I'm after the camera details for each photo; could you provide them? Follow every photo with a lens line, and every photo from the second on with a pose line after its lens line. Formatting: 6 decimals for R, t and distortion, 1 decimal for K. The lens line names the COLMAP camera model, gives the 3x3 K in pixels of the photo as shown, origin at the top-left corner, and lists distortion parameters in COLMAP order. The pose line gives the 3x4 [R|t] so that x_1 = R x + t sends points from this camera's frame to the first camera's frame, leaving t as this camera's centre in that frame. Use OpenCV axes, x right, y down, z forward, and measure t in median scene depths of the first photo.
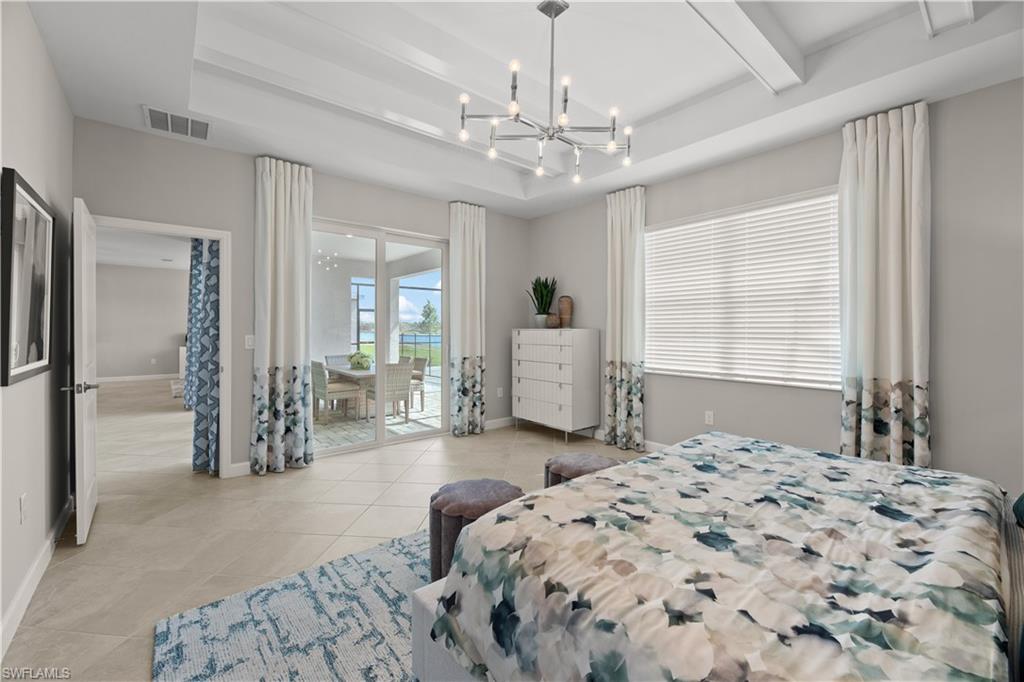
lens RADIAL K [[413.5, 0, 511.6], [0, 413.5, 335.8], [0, 0, 1]] dist [-0.001812, -0.002929]
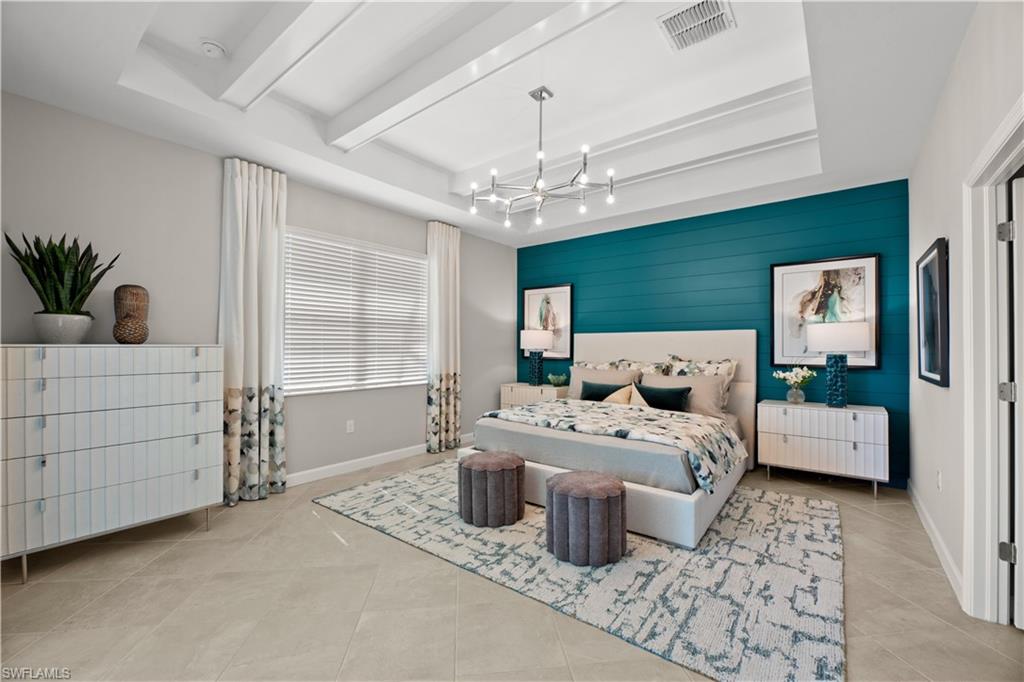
lens RADIAL K [[413.5, 0, 512.8], [0, 413.5, 342.6], [0, 0, 1]] dist [-0.001812, -0.002929]
pose [[-0.200227, 0.005120, 0.979736, -1.307606], [0.012281, 0.999921, -0.002716, -0.028987], [-0.979673, 0.011488, -0.200274, 1.530571]]
